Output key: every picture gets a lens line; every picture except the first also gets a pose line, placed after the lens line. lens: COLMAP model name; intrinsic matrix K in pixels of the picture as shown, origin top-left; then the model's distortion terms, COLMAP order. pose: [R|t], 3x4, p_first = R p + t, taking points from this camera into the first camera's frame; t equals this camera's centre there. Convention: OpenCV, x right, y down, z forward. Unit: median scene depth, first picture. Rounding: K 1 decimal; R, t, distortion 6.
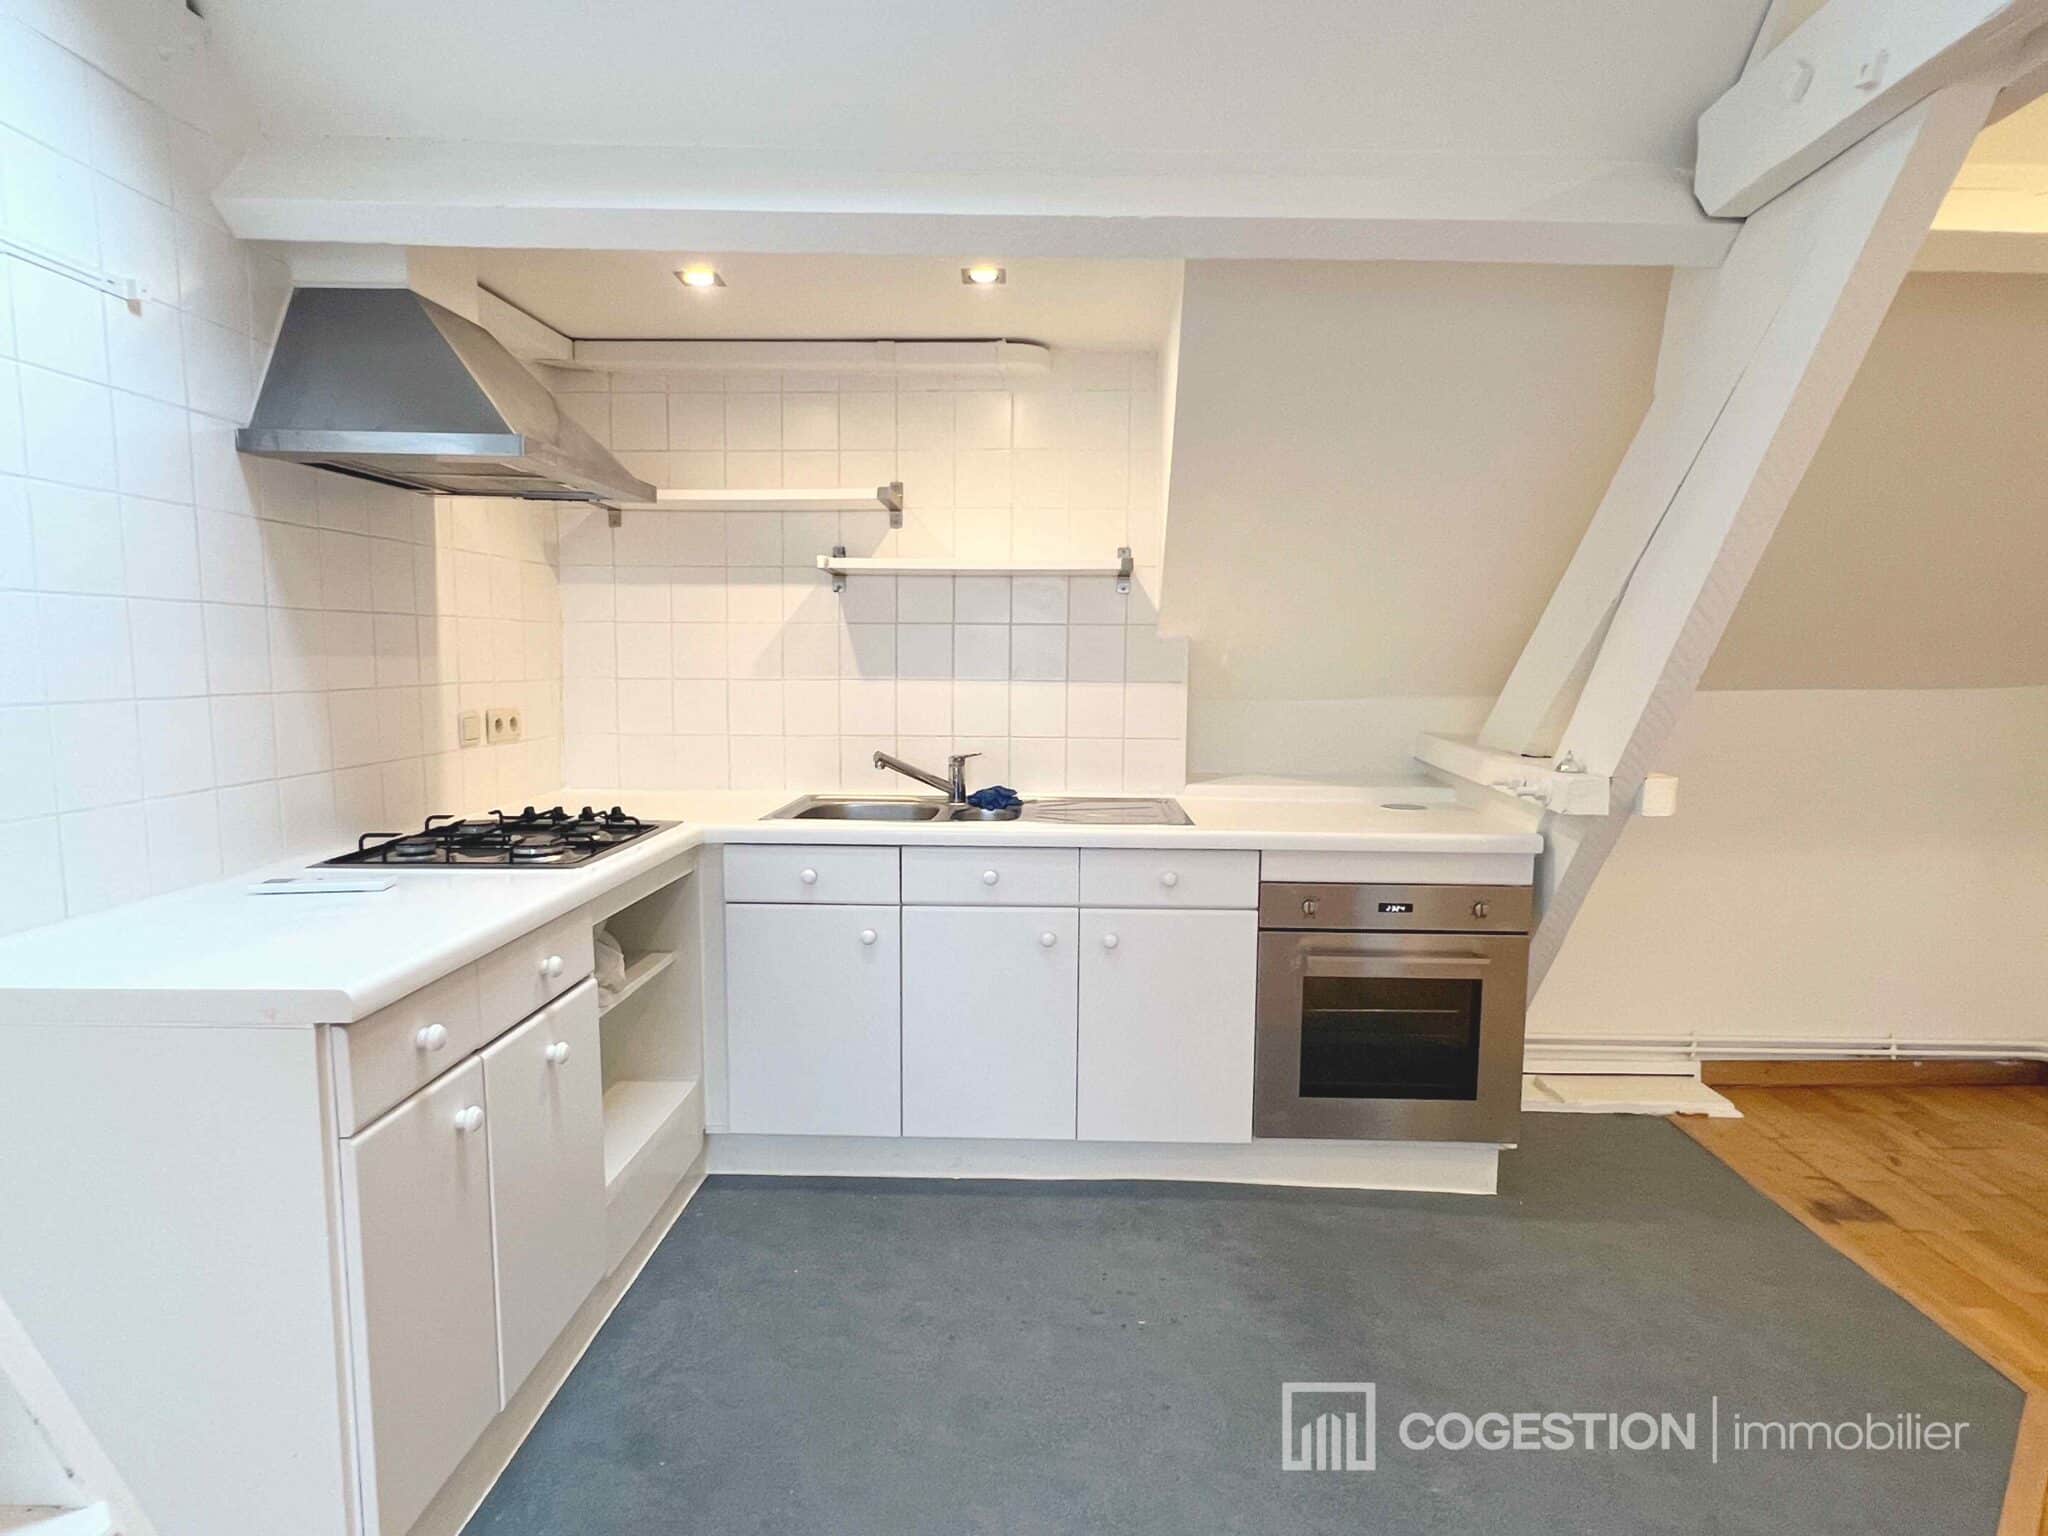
lens RADIAL K [[1150.1, 0, 1022.7], [0, 1150.1, 767.4], [0, 0, 1]] dist [-0.005197, 0.000619]
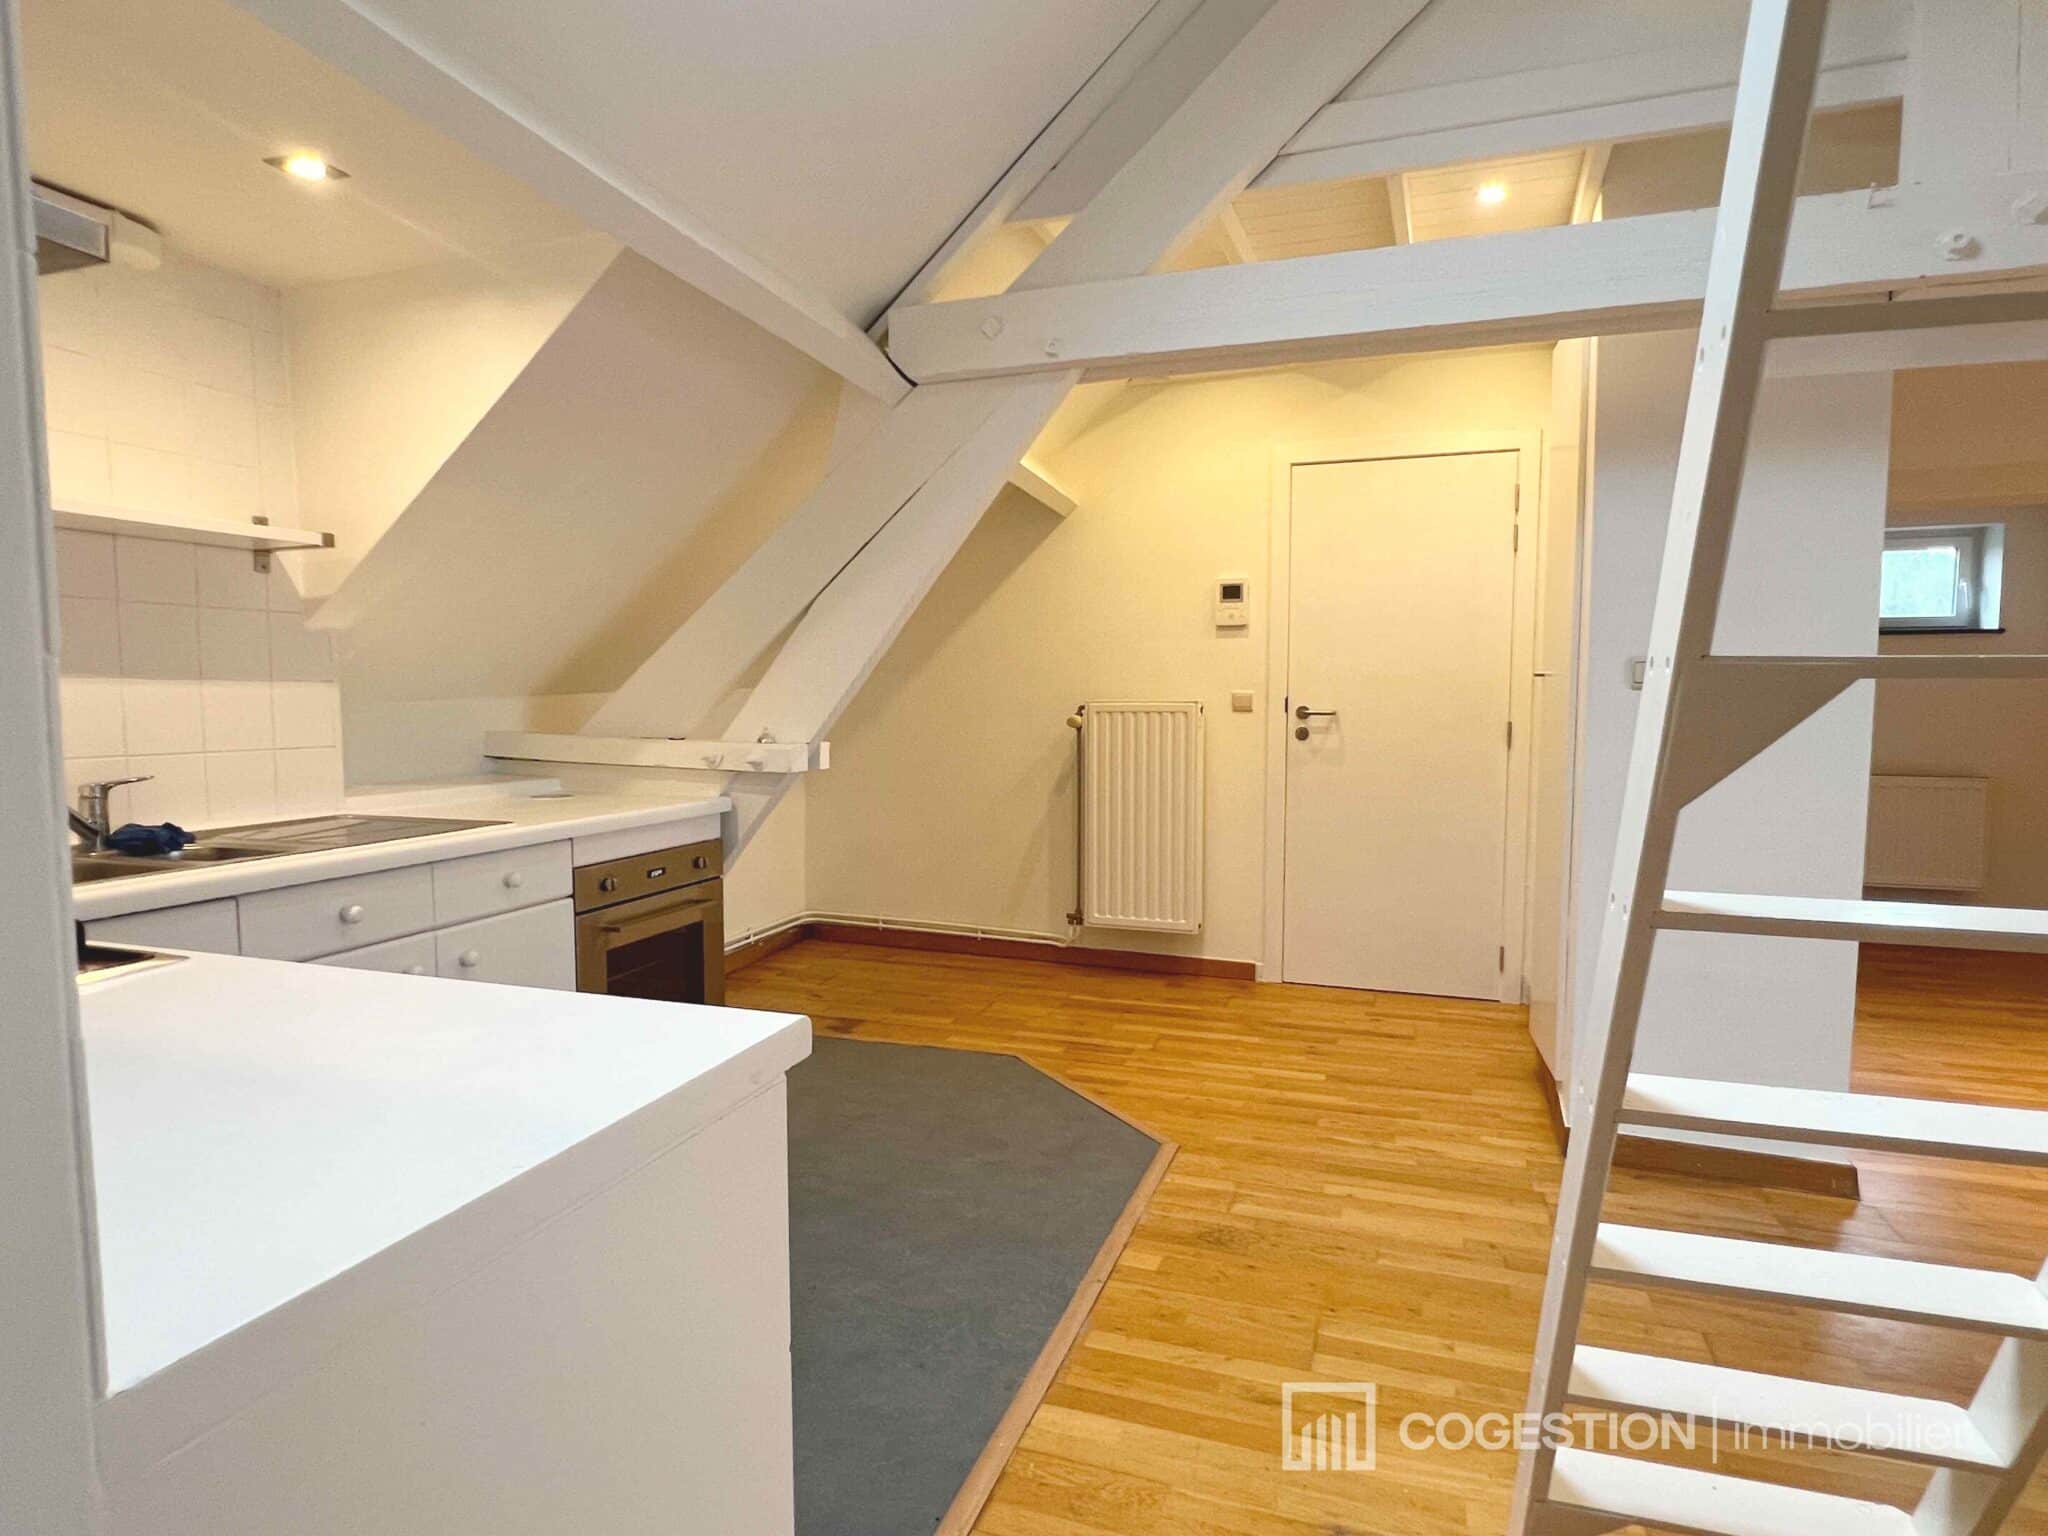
lens RADIAL K [[1150.1, 0, 1016.2], [0, 1150.1, 783.9], [0, 0, 1]] dist [-0.005197, 0.000619]
pose [[0.292546, -0.082925, 0.952649, -0.625790], [0.092617, 0.994006, 0.058084, 0.000525], [-0.951756, 0.071239, 0.298473, 0.295383]]
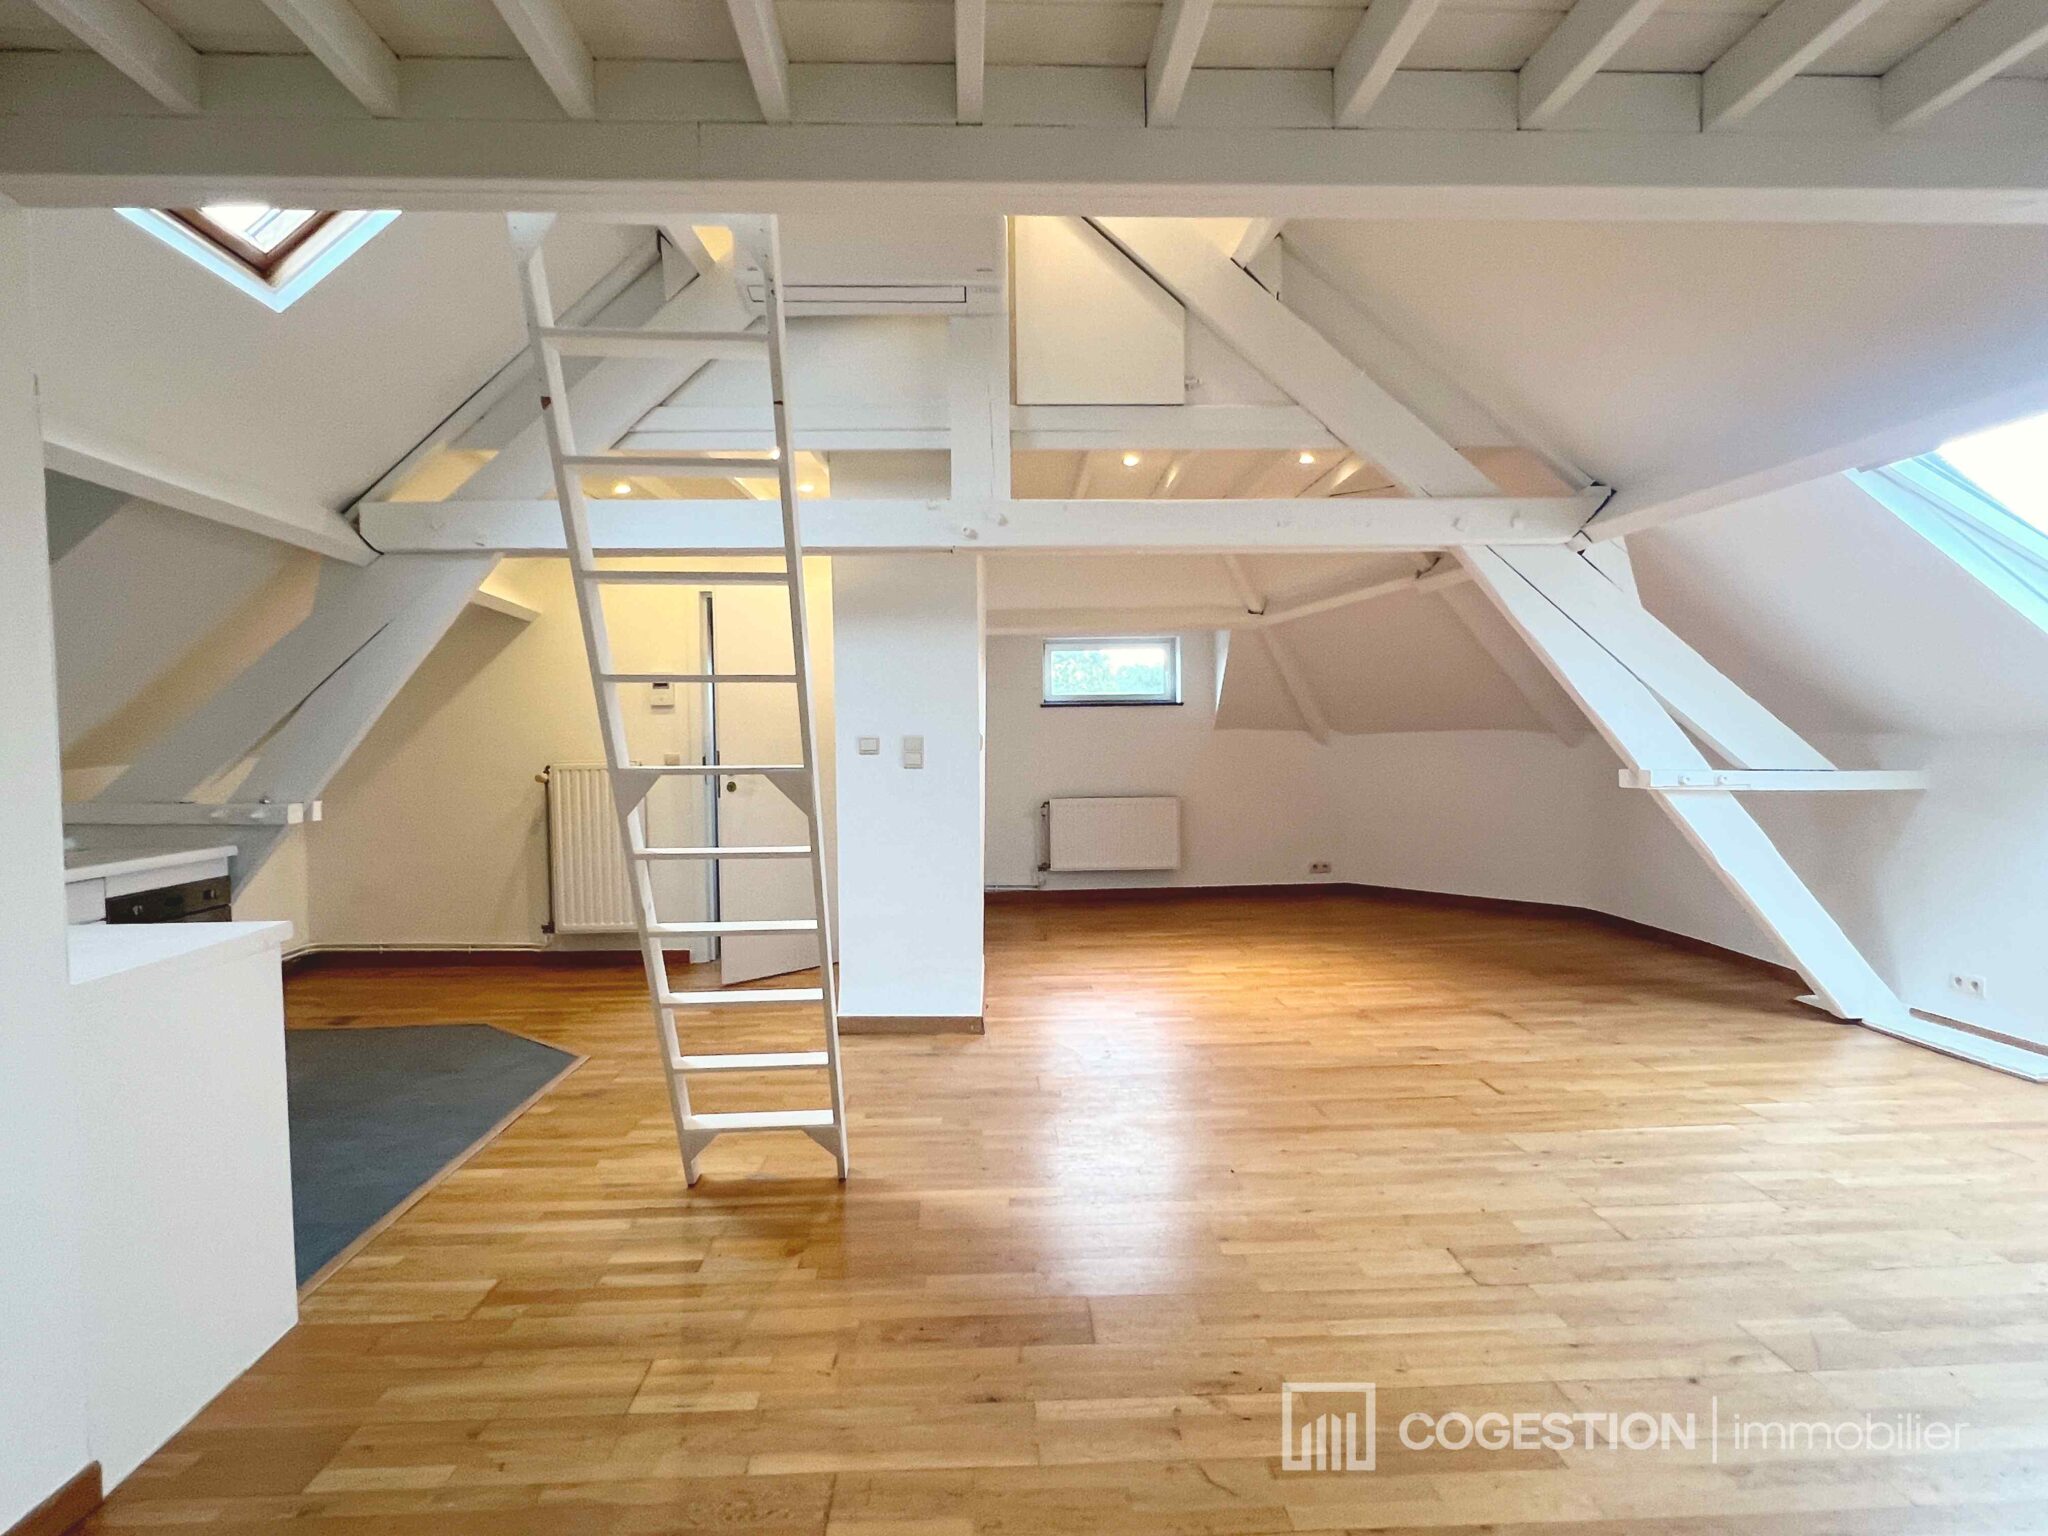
lens RADIAL K [[1120.1, 0, 1021.5], [0, 1120.1, 781.5], [0, 0, 1]] dist [-0.000277, -0.000883]
pose [[-0.083661, -0.050050, 0.995237, -1.219516], [0.107010, 0.992511, 0.058908, -0.006071], [-0.990732, 0.111429, -0.077679, -0.039086]]
